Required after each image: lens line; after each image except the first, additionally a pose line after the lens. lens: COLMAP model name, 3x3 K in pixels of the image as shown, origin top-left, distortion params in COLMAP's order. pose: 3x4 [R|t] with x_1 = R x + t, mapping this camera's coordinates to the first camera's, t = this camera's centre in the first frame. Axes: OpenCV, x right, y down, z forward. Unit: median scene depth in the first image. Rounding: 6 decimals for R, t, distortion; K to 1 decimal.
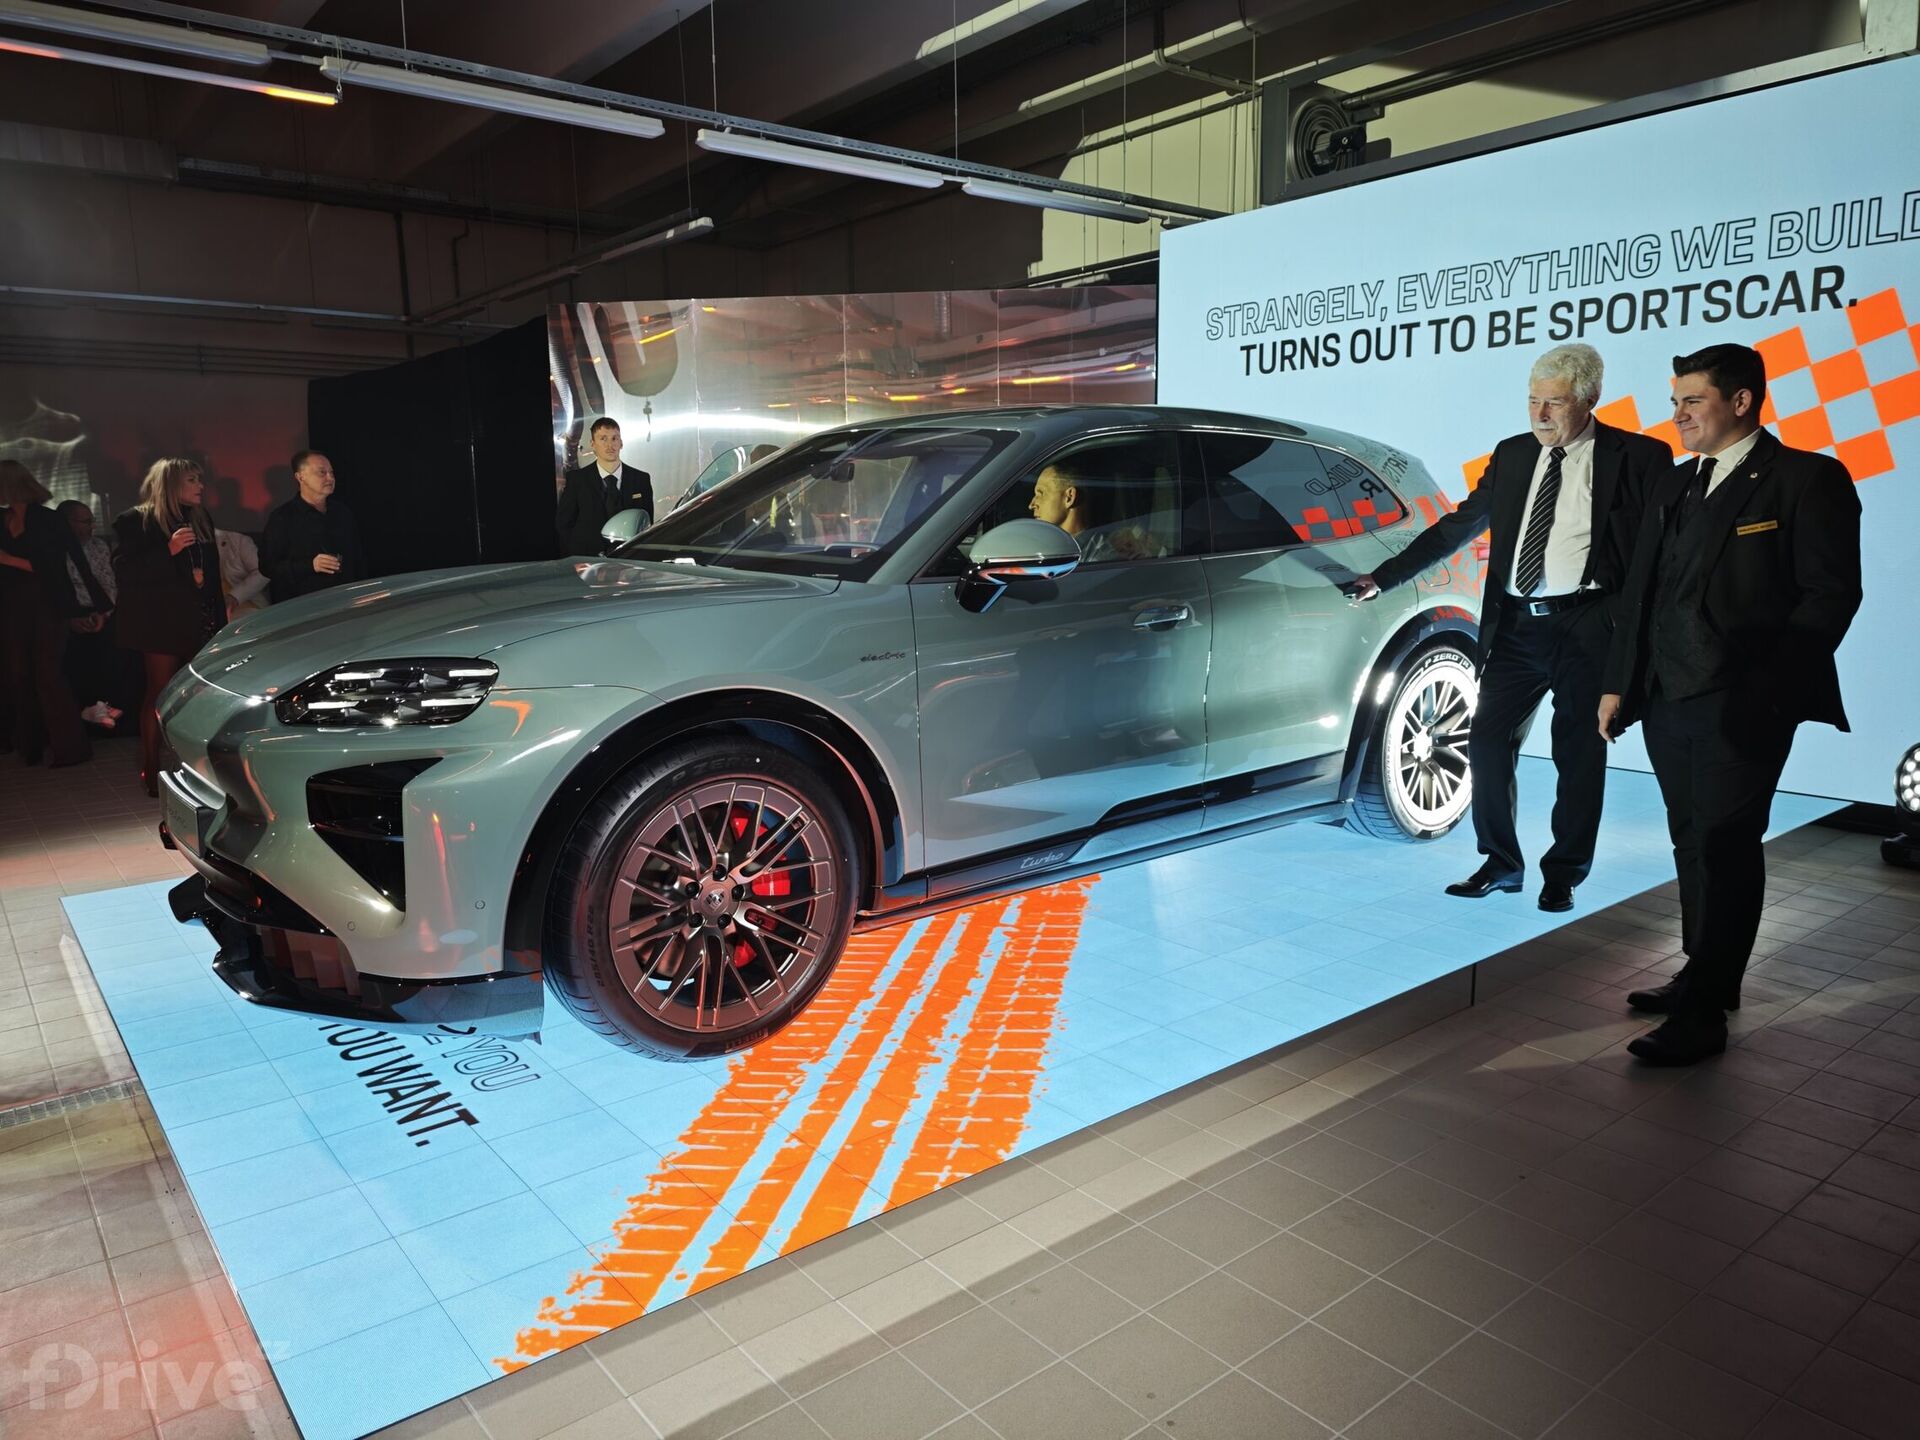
lens RADIAL K [[1306.8, 0, 960.0], [0, 1306.8, 720.0], [0, 0, 1]] dist [0.039121, -0.042355]
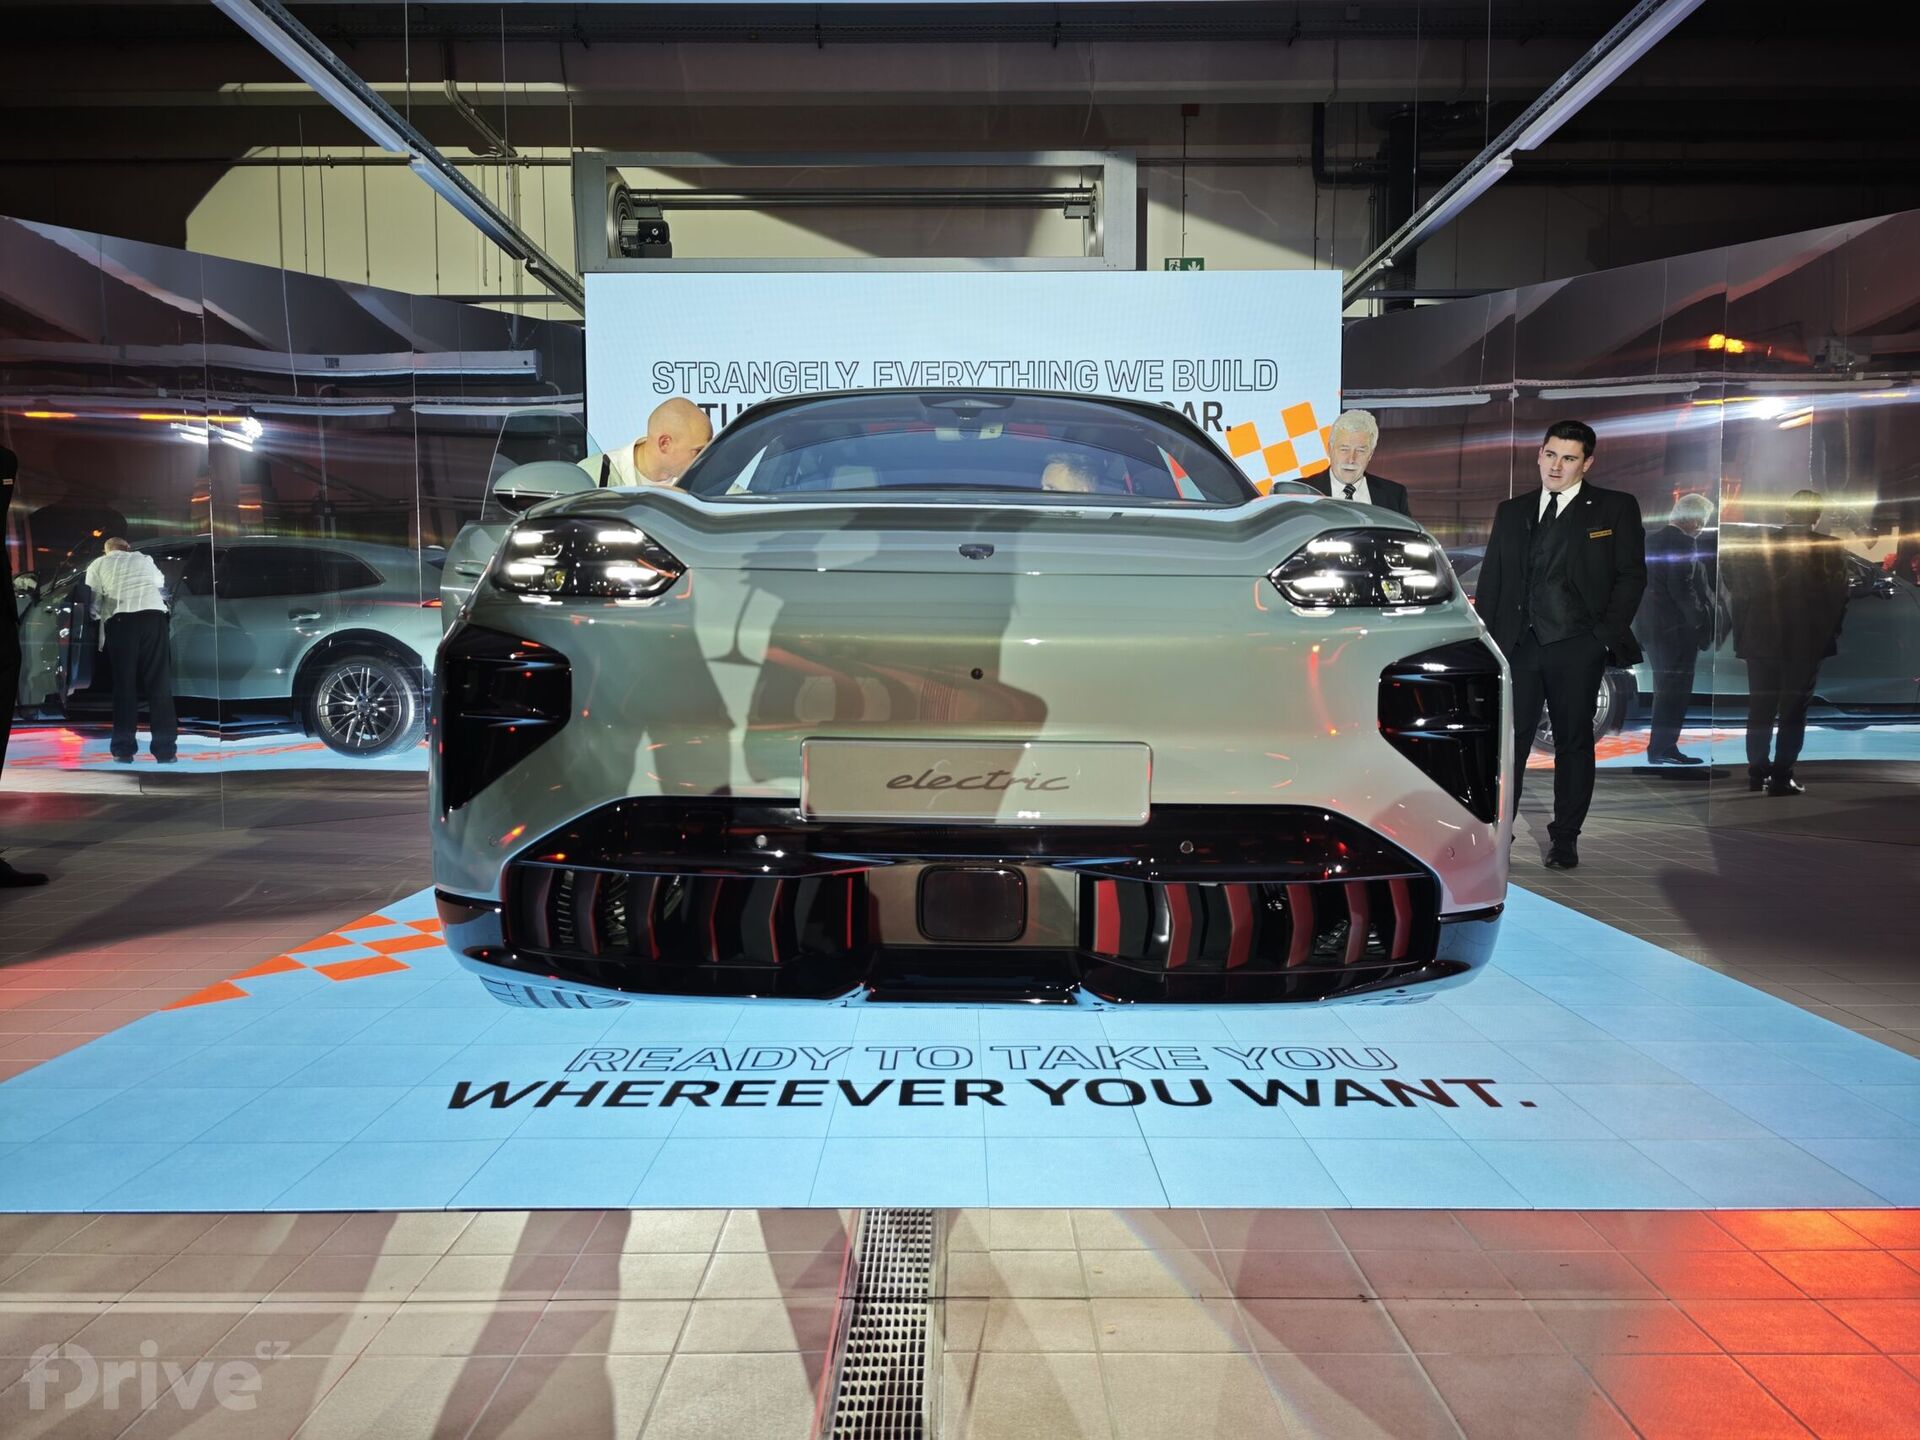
lens RADIAL K [[1306.8, 0, 960.0], [0, 1306.8, 720.0], [0, 0, 1]] dist [0.039121, -0.042355]
pose [[0.621667, -0.031470, 0.782650, -0.597570], [0.118839, 0.991415, -0.054530, 0.041293], [-0.774214, 0.126908, 0.620070, 0.348060]]
